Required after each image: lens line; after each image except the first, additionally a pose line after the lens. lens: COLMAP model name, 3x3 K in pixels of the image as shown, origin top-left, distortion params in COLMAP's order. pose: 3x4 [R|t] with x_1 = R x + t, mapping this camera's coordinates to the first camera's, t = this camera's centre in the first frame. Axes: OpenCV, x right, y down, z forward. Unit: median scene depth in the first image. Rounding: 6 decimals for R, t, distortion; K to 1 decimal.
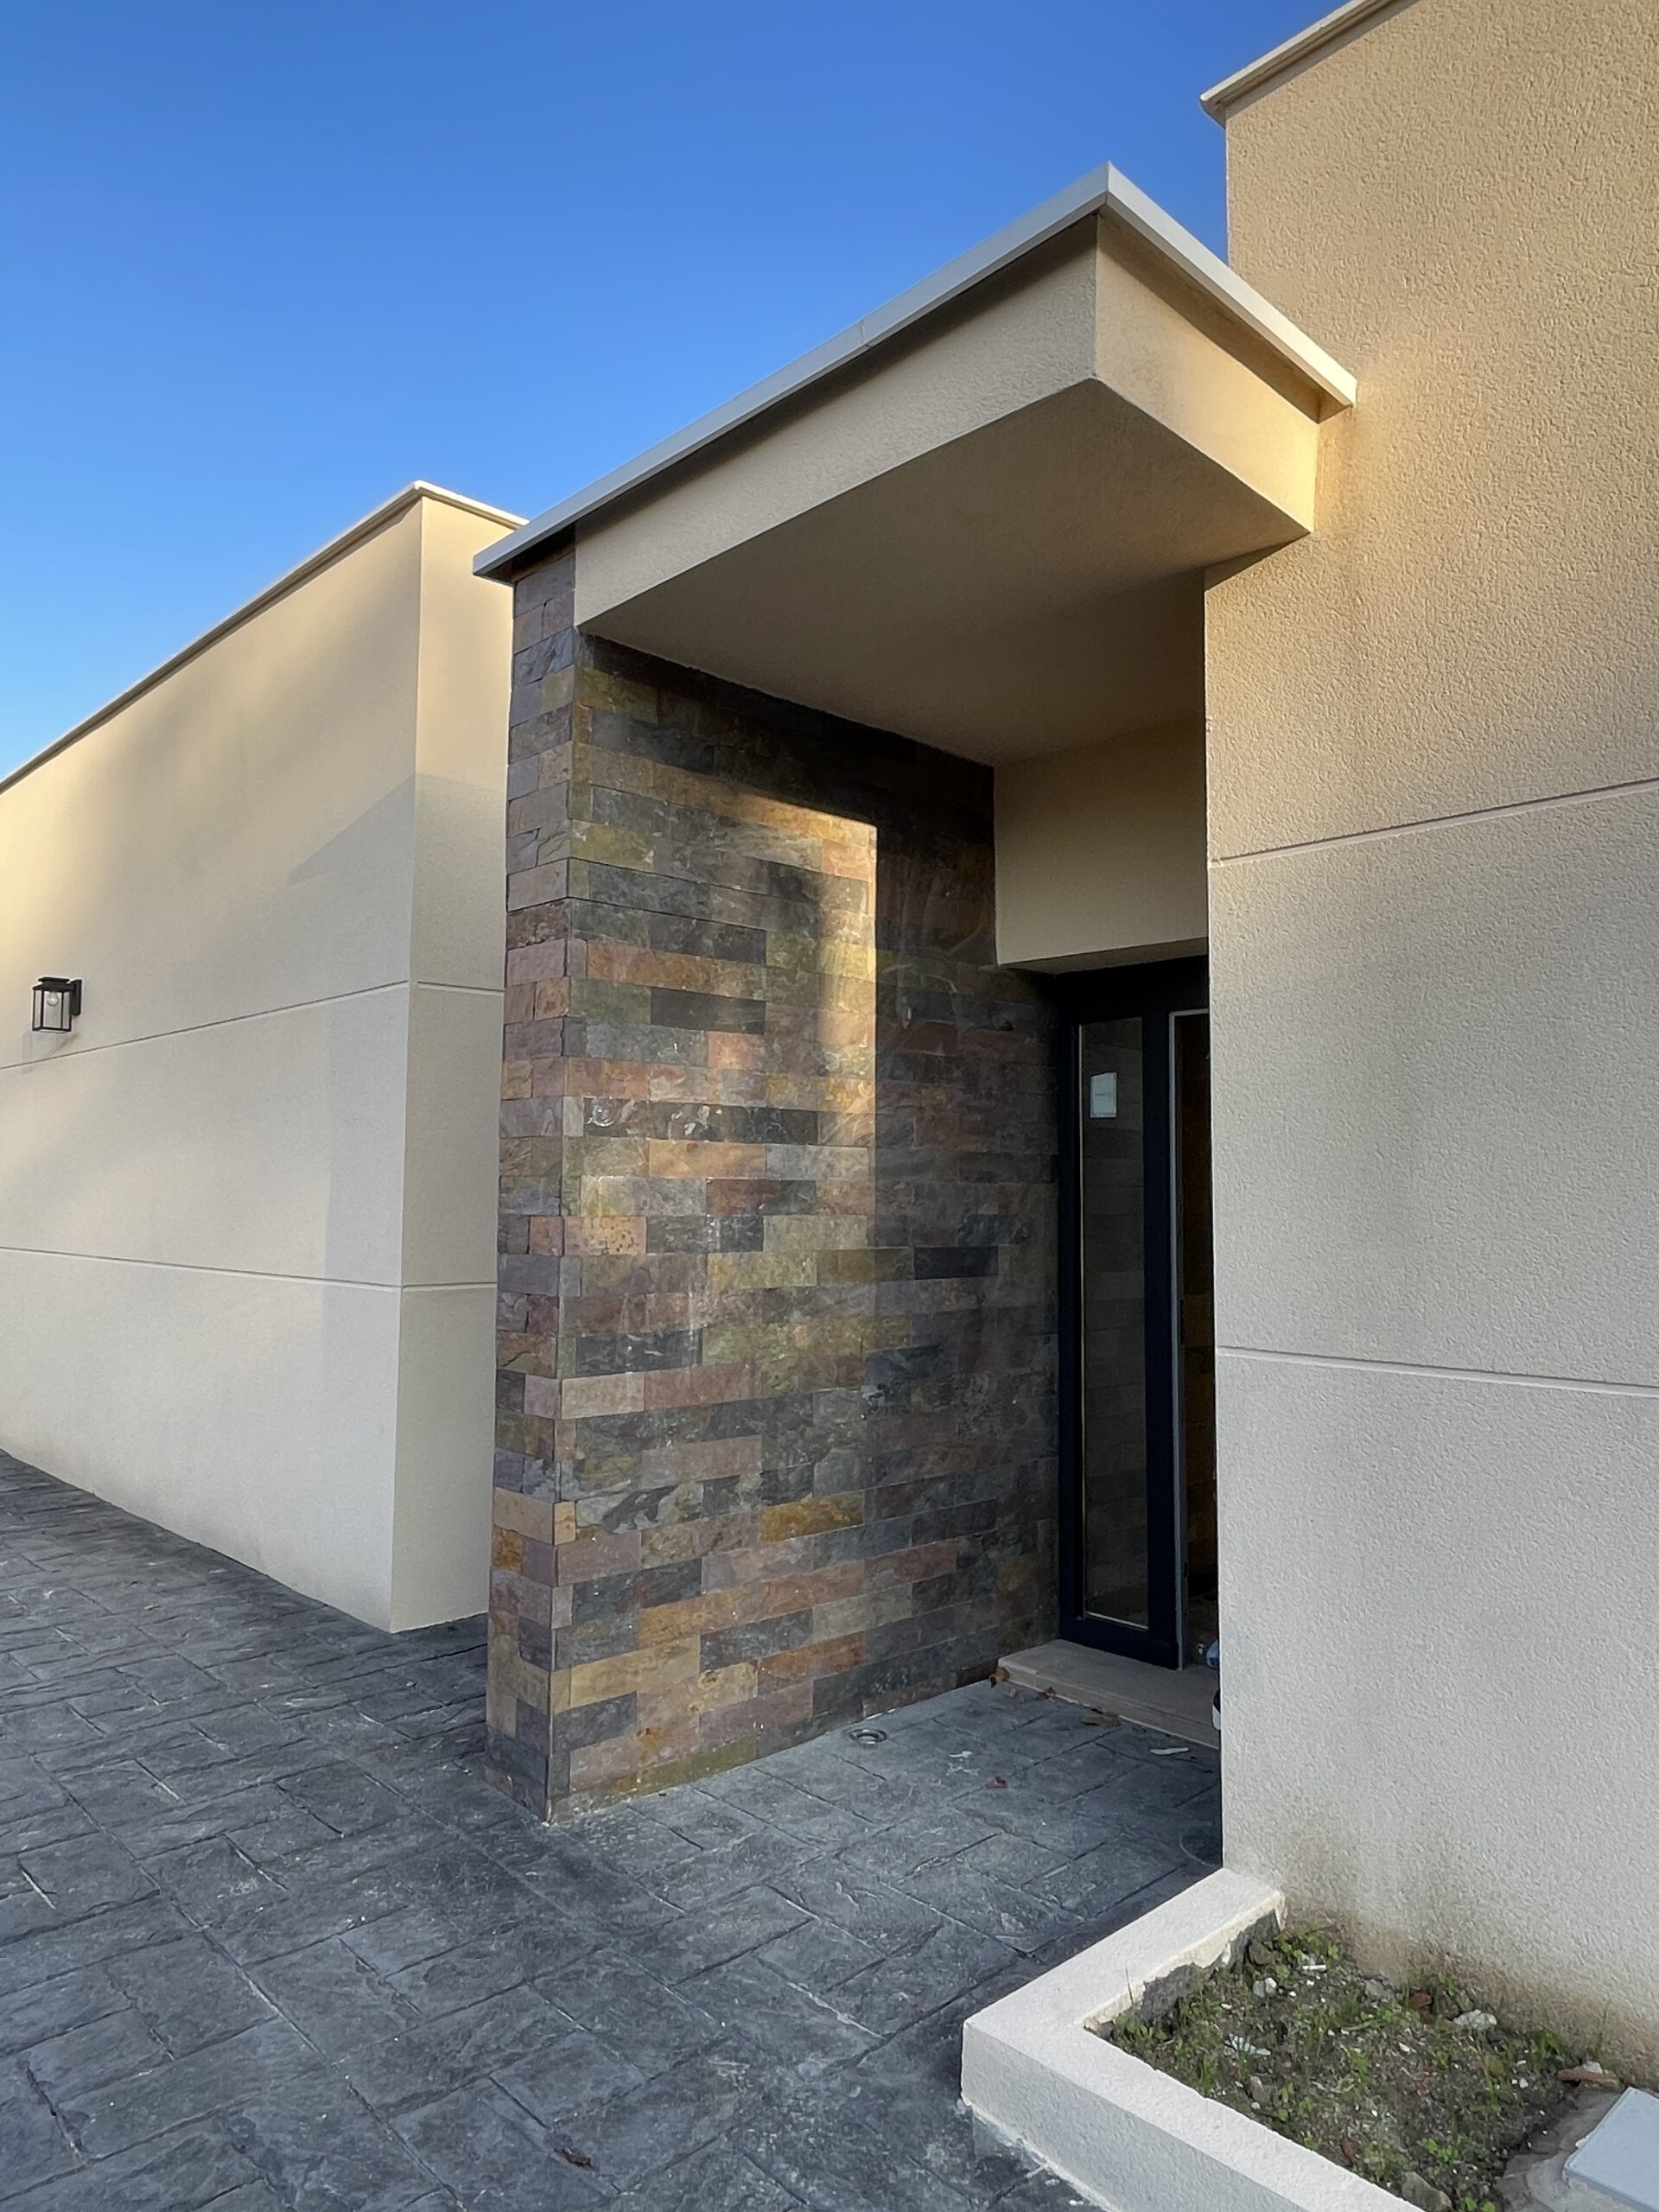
lens RADIAL K [[1469.2, 0, 835.2], [0, 1469.2, 1104.7], [0, 0, 1]] dist [-0.002132, 0.000653]
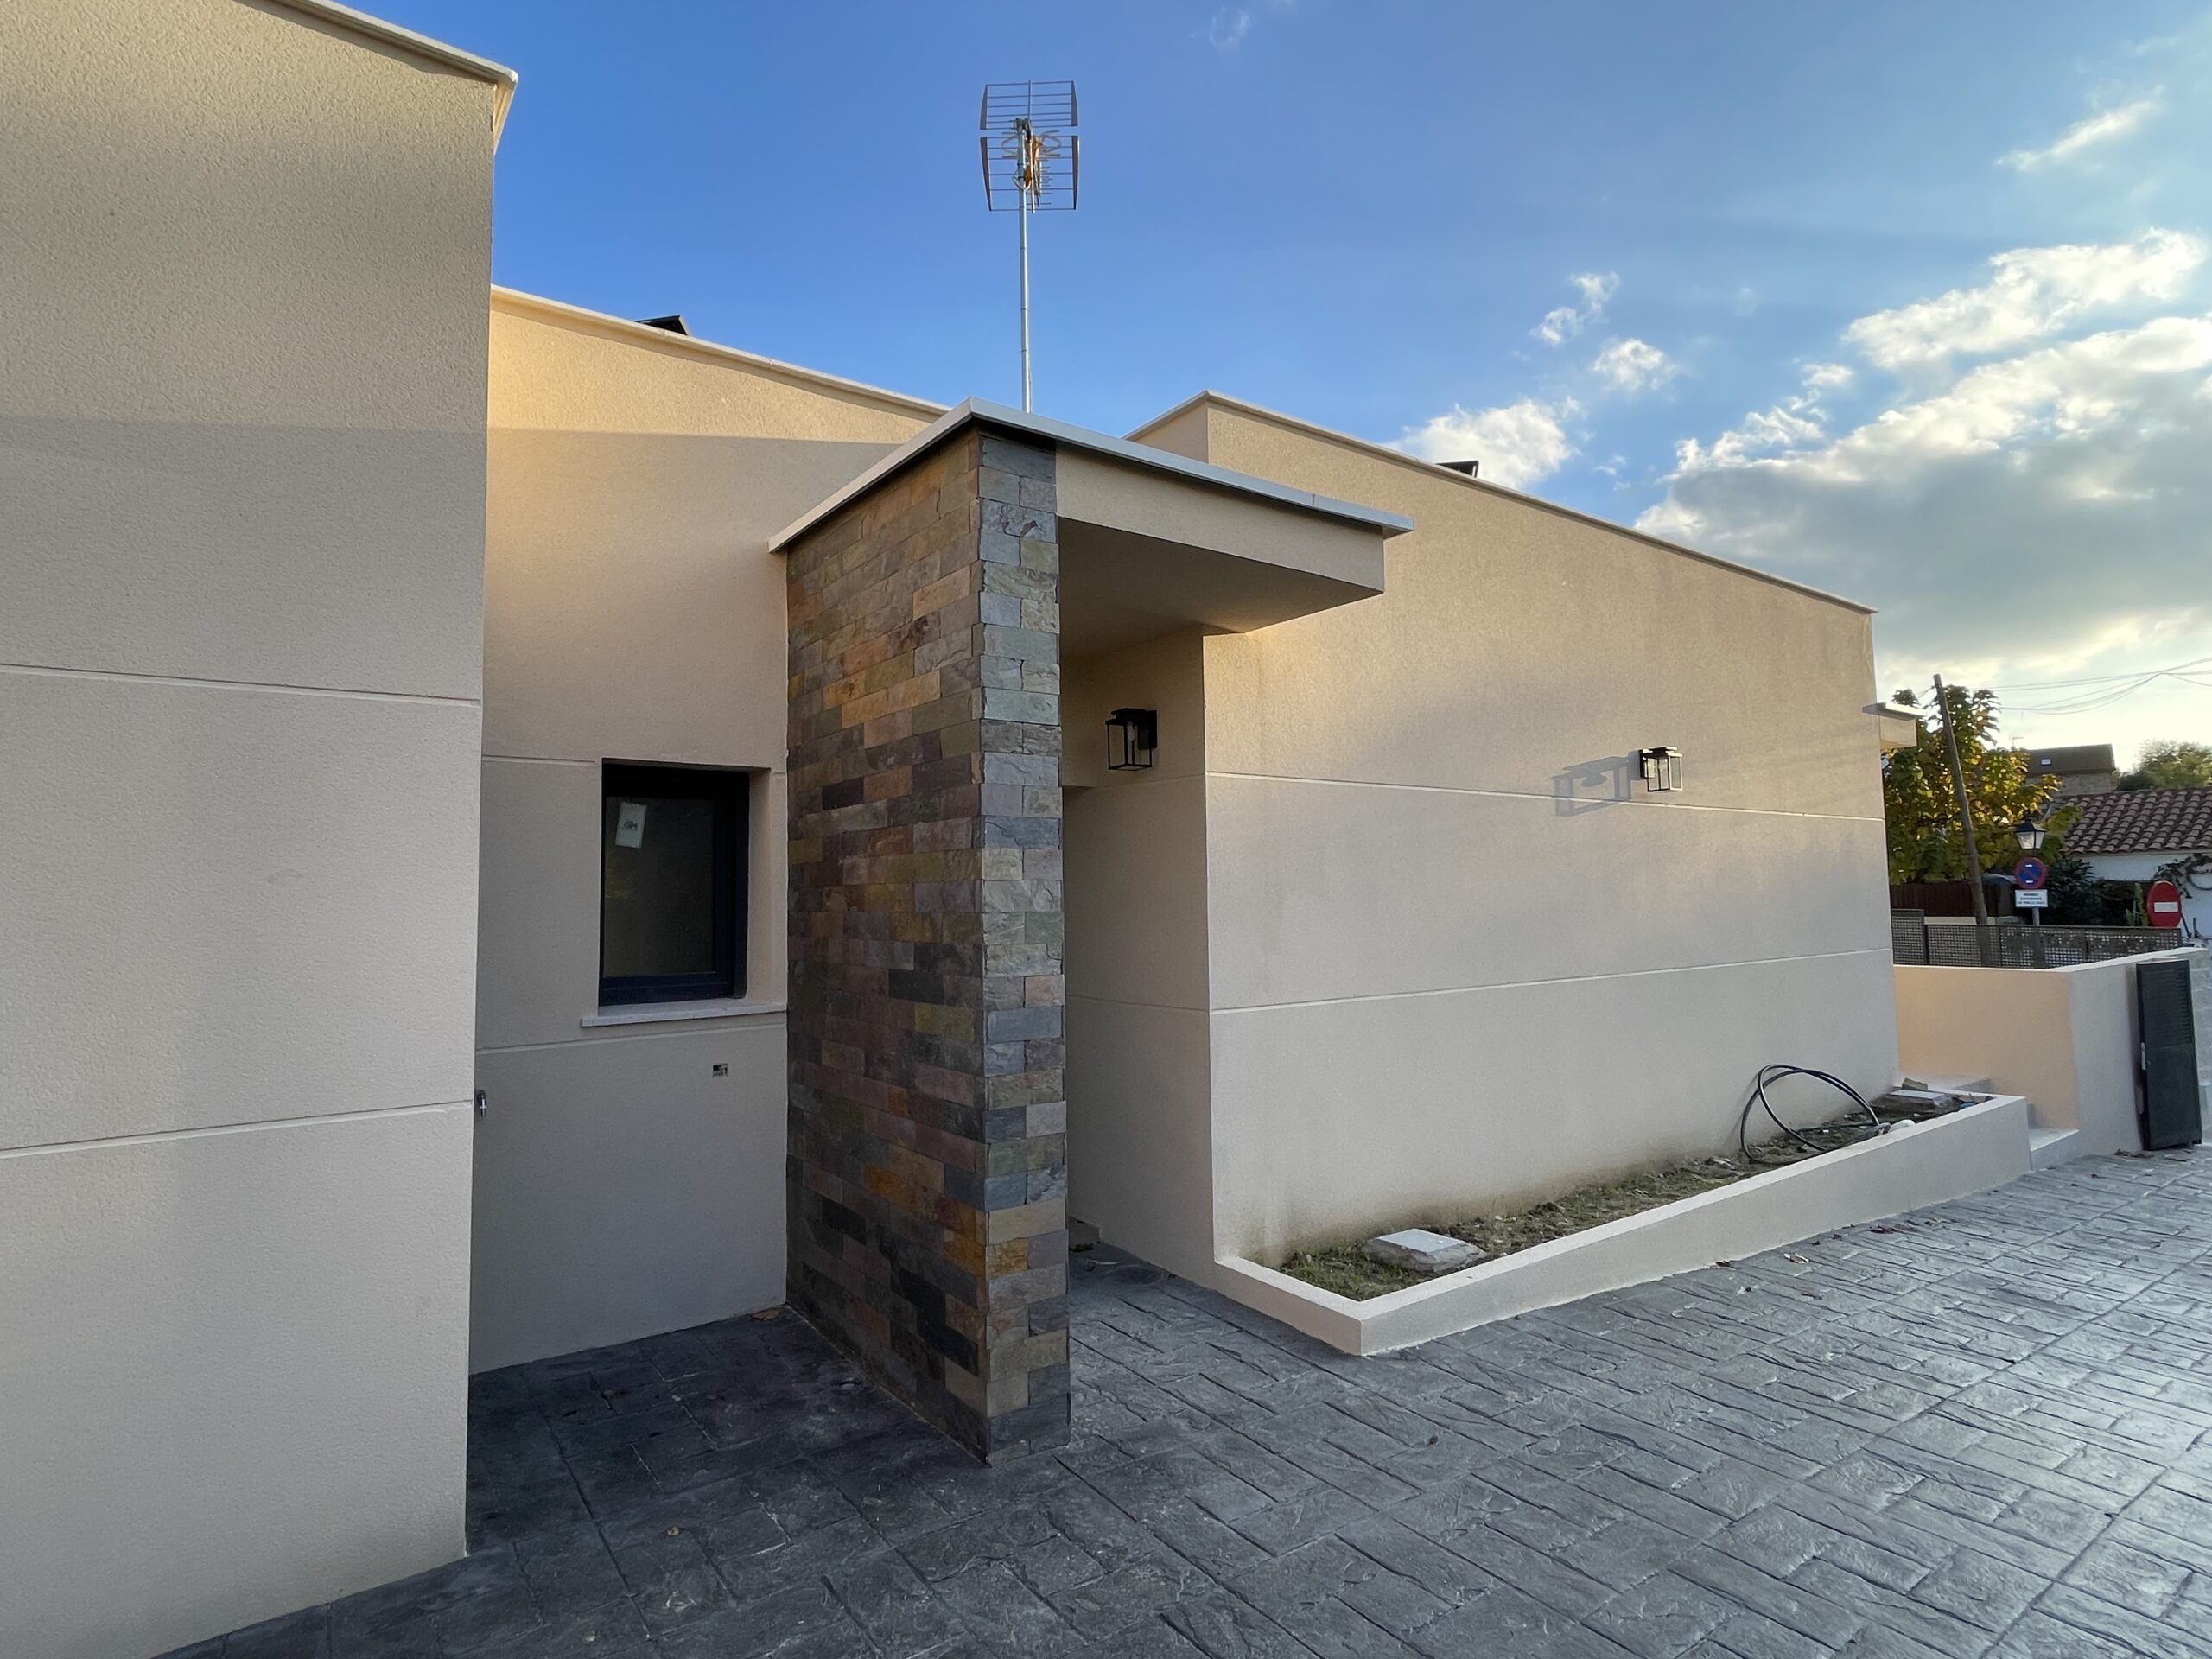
lens RADIAL K [[1122.3, 0, 1095.0], [0, 1122.3, 836.9], [0, 0, 1]] dist [0.000698, -0.002267]
pose [[0.138424, 0.044299, 0.989382, -1.124466], [-0.046613, 0.998183, -0.038171, -0.007692], [-0.989275, -0.040835, 0.140238, 0.809852]]
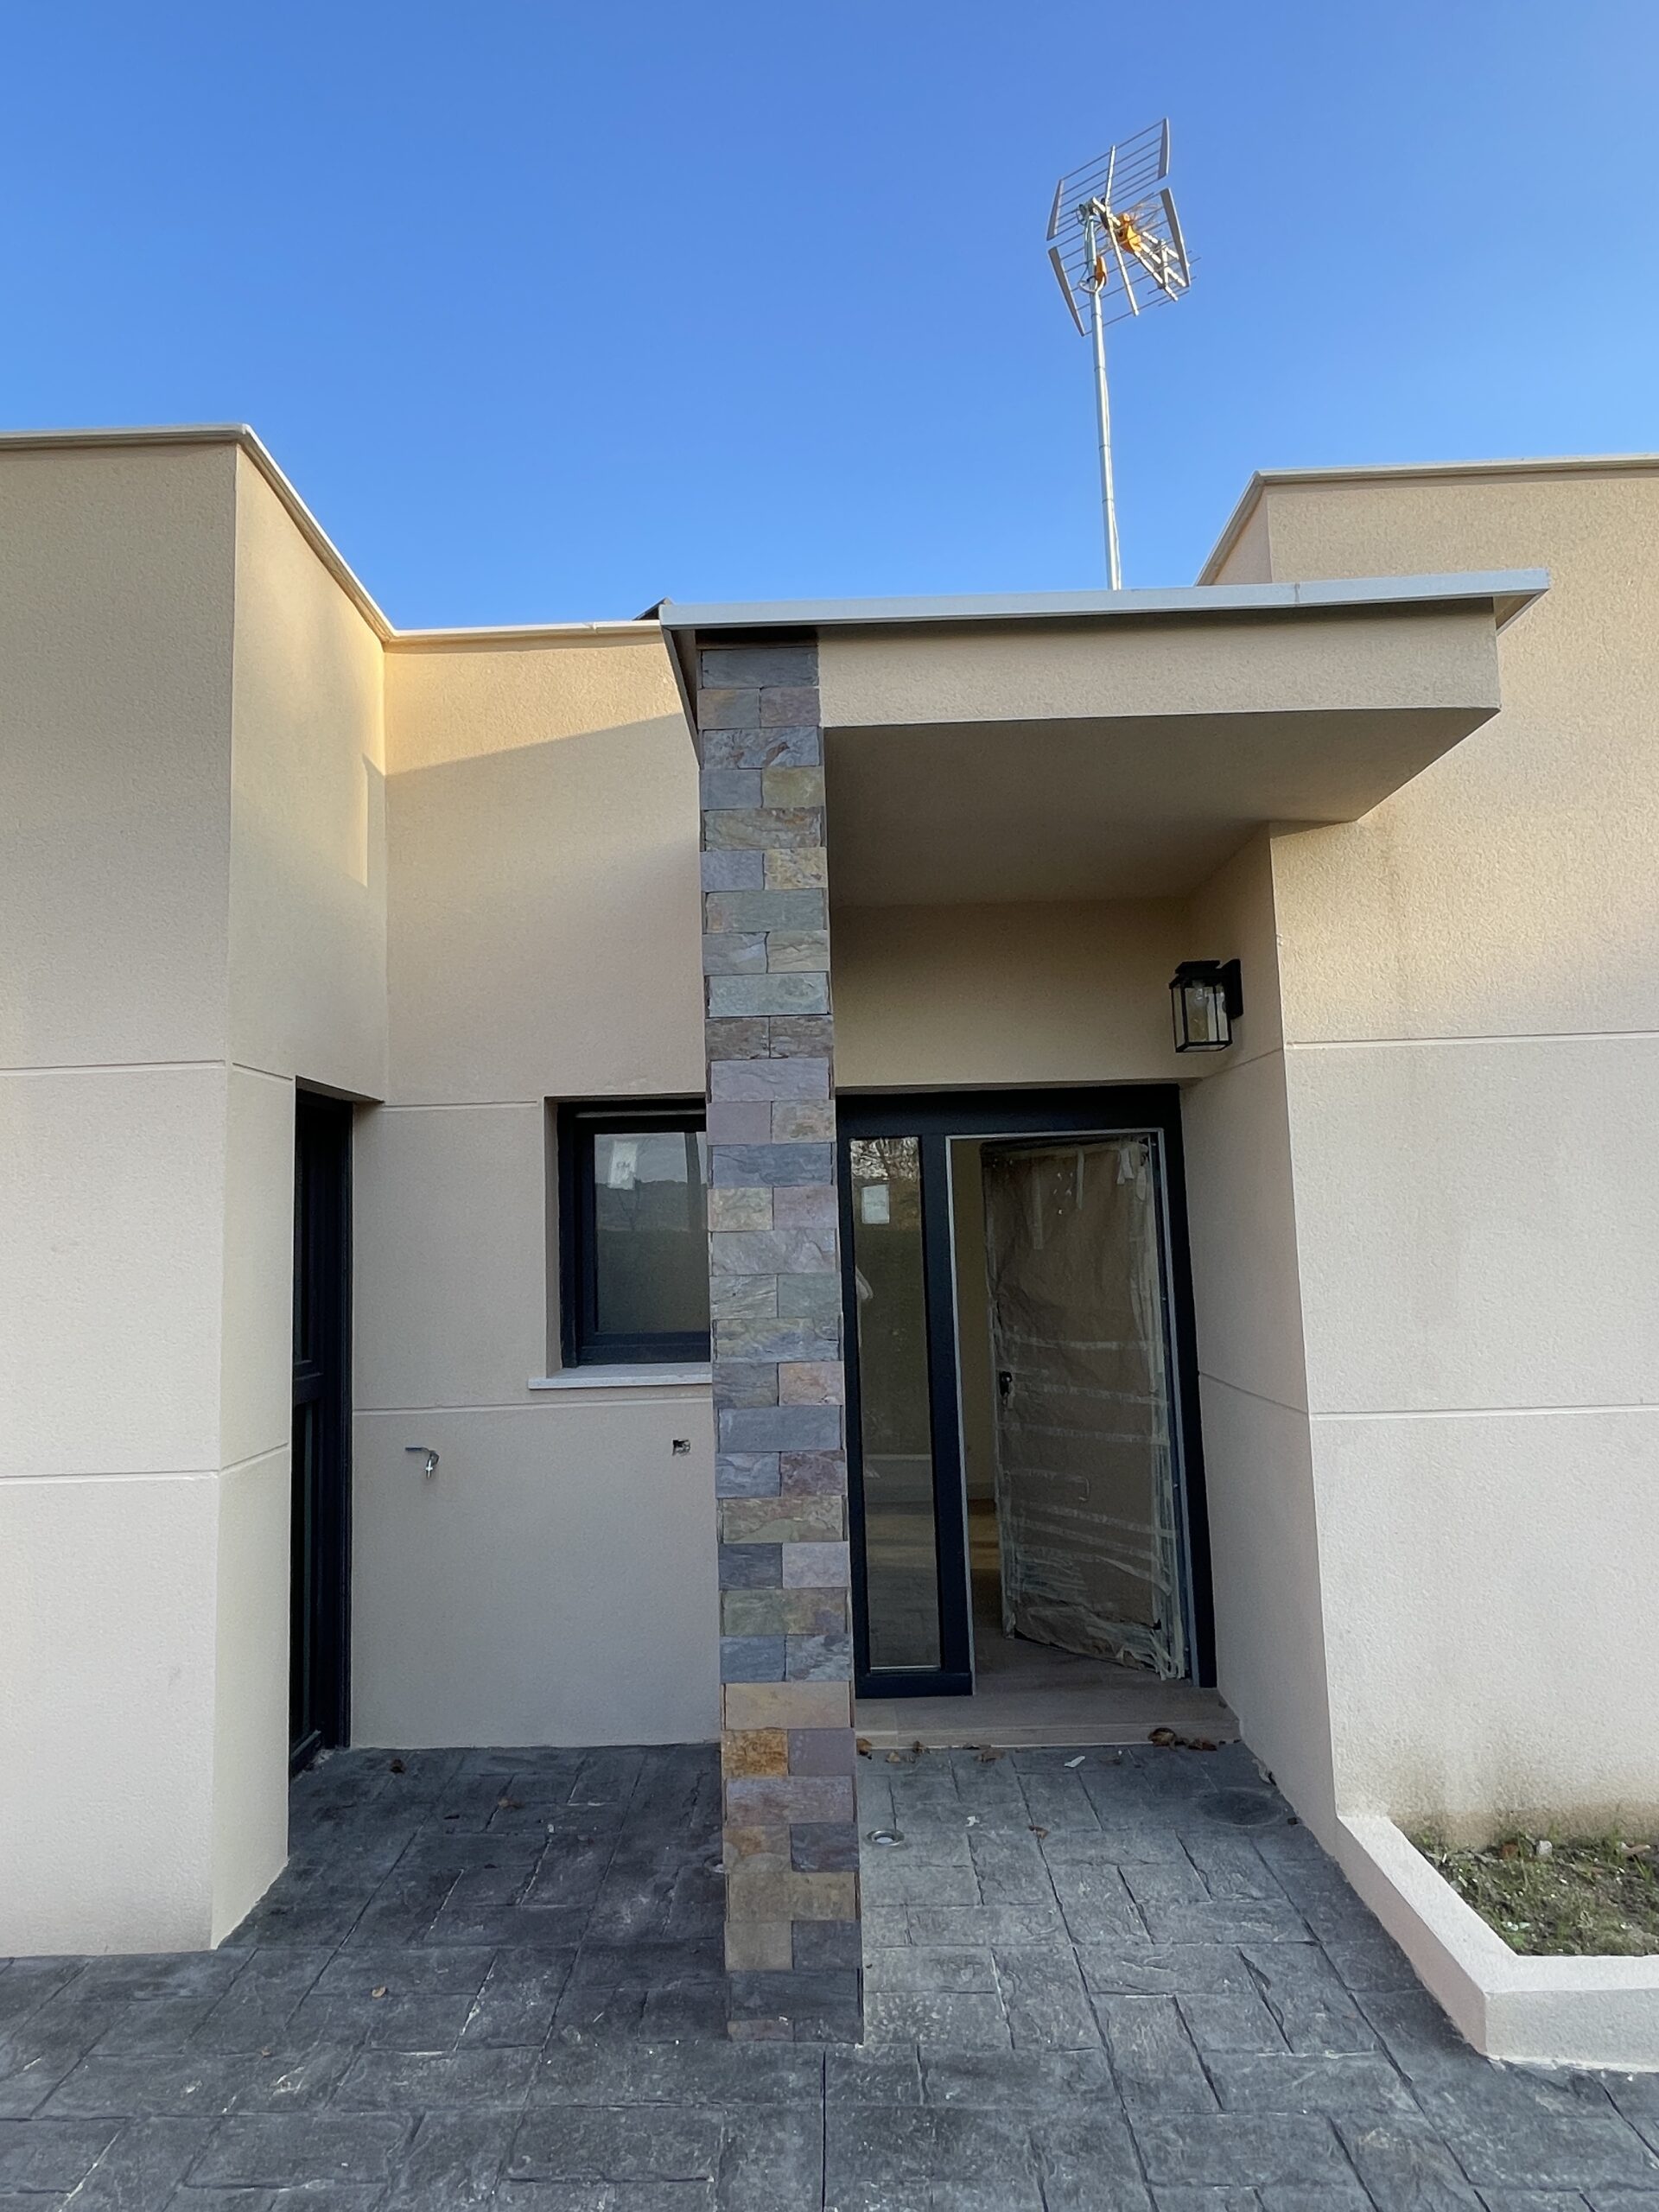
lens RADIAL K [[1306.1, 0, 820.8], [0, 1306.1, 1110.2], [0, 0, 1]] dist [-0.002152, -0.000093]
pose [[0.697588, 0.039547, 0.715407, -0.758999], [-0.007778, 0.998835, -0.047631, -0.040088], [-0.716457, 0.027662, 0.697082, 0.420512]]
